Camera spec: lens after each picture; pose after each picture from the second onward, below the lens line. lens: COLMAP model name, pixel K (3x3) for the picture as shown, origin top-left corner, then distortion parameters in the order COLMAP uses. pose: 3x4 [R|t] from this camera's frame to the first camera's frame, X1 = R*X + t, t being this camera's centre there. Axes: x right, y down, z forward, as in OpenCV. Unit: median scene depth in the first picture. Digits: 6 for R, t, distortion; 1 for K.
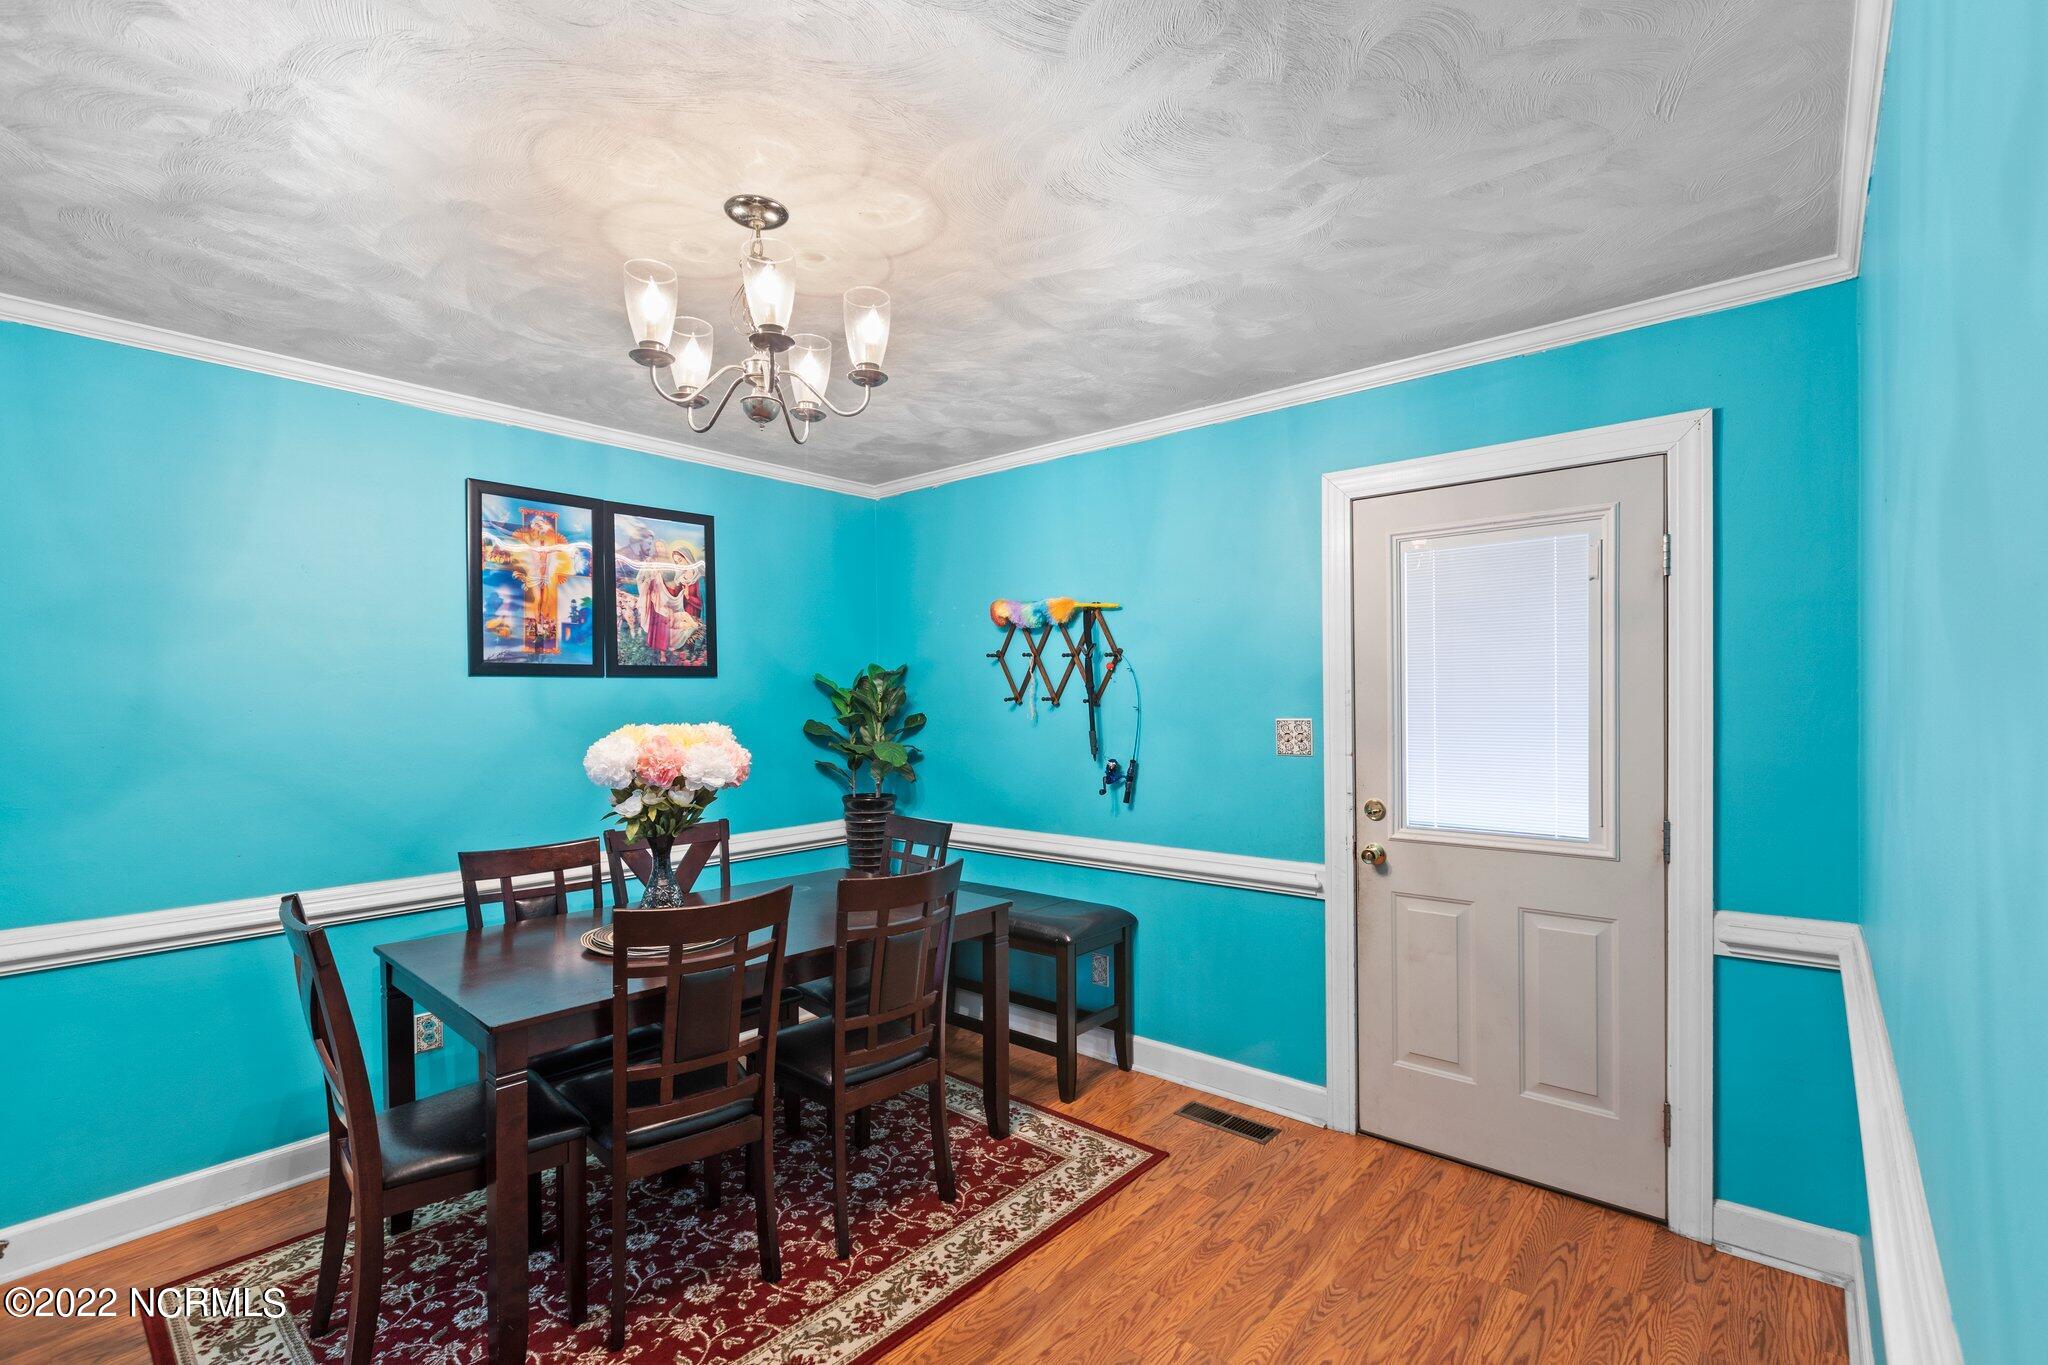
lens RADIAL K [[903.7, 0, 1025.7], [0, 903.7, 699.5], [0, 0, 1]] dist [-0.000447, 0.000160]
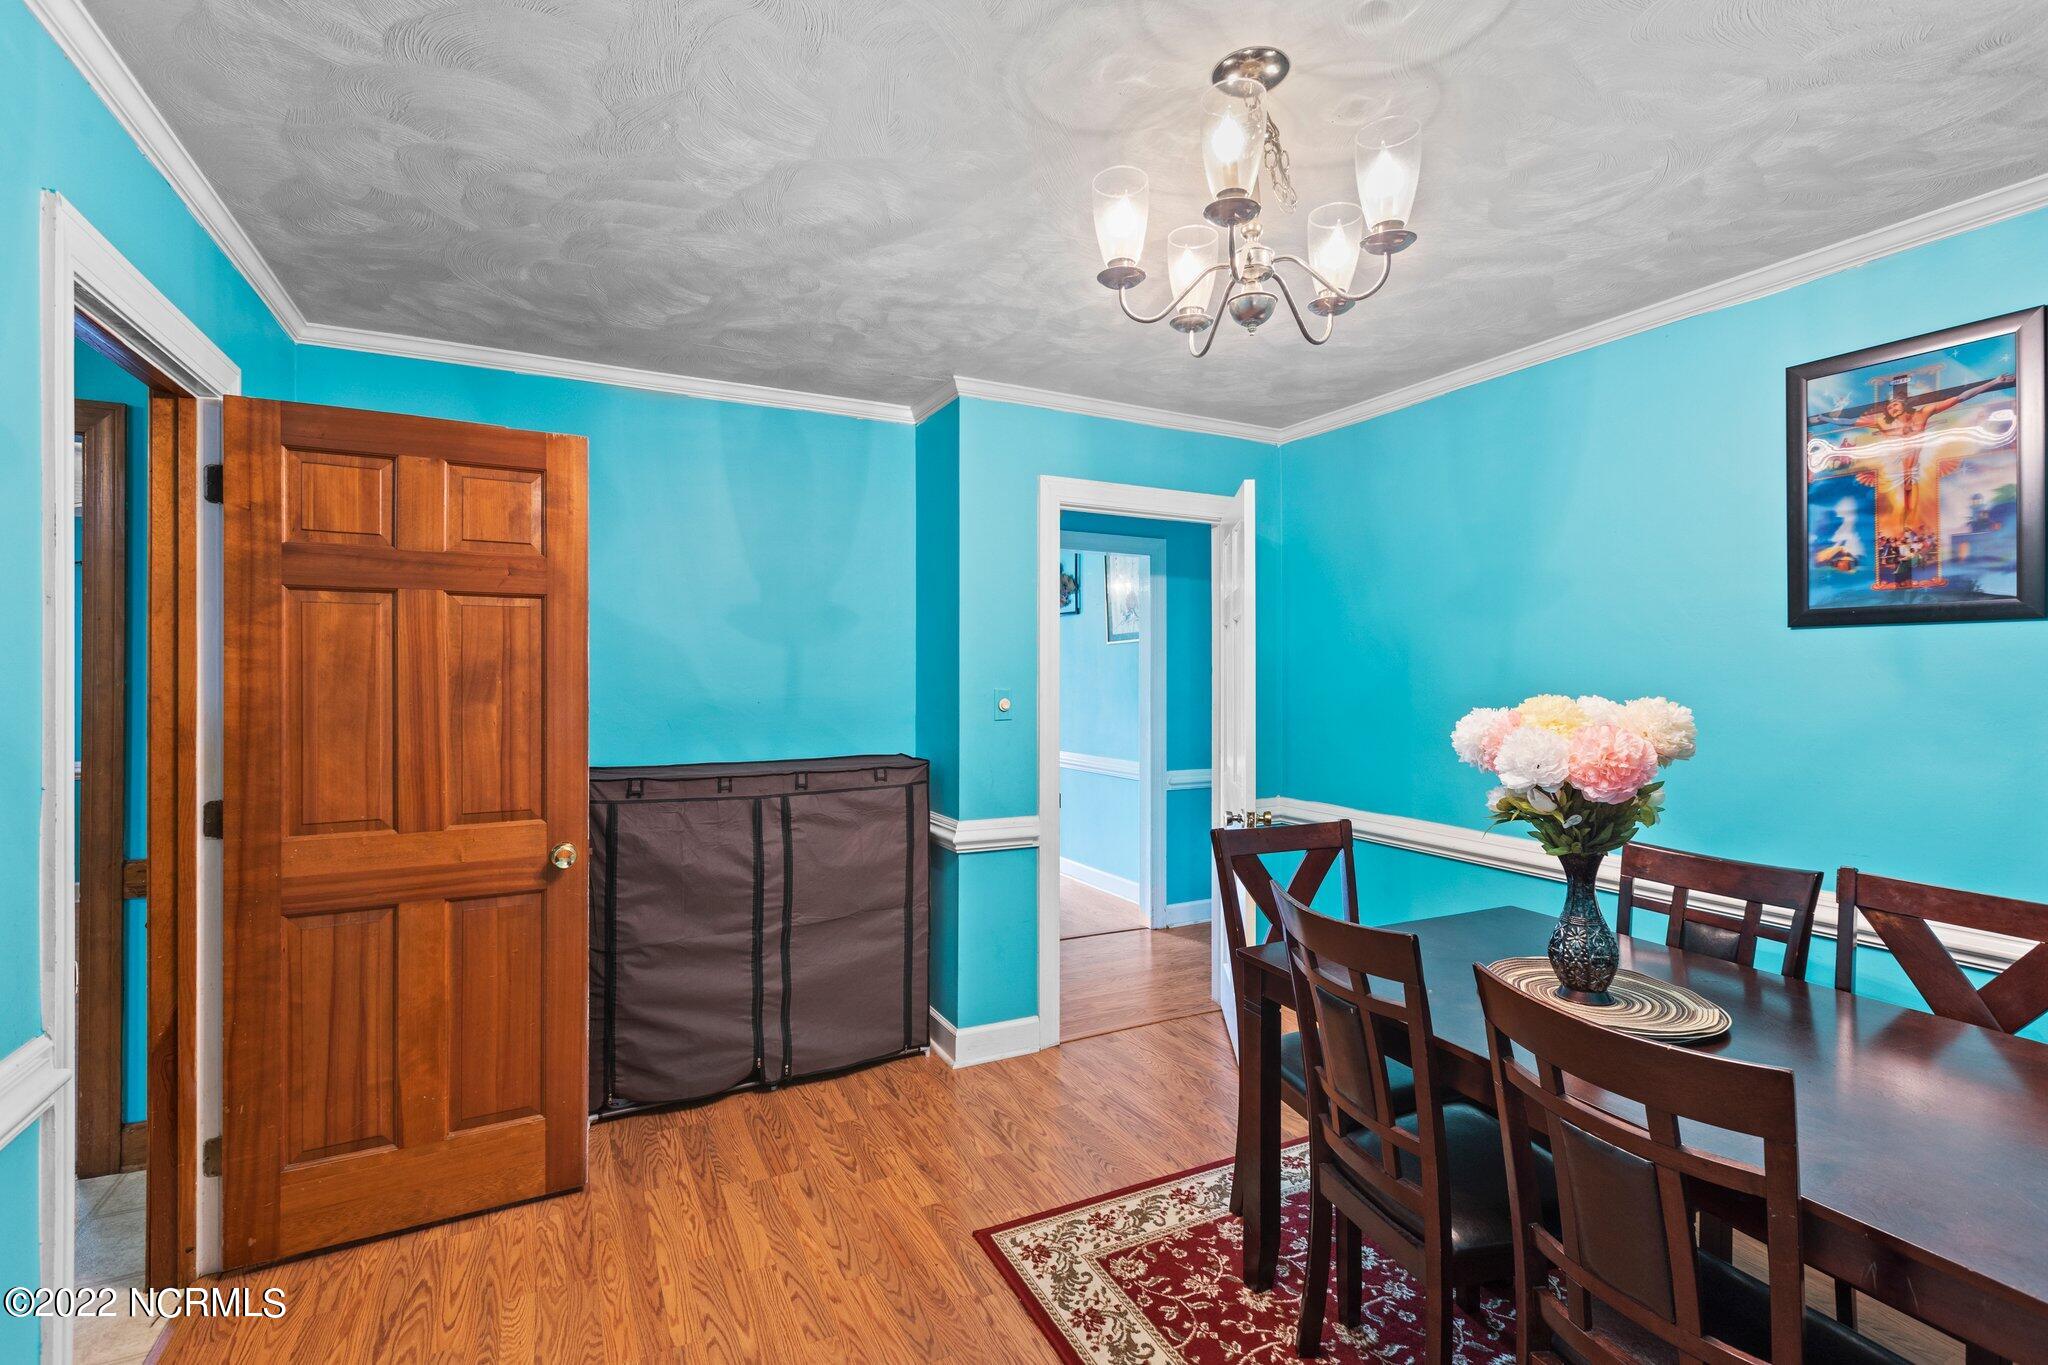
lens RADIAL K [[903.7, 0, 1021.6], [0, 903.7, 672.8], [0, 0, 1]] dist [-0.000447, 0.000160]
pose [[-0.361889, 0.000733, -0.932221, 0.319543], [0.008279, 0.999963, -0.002427, 0.006796], [0.932185, -0.008596, -0.361881, 0.663829]]
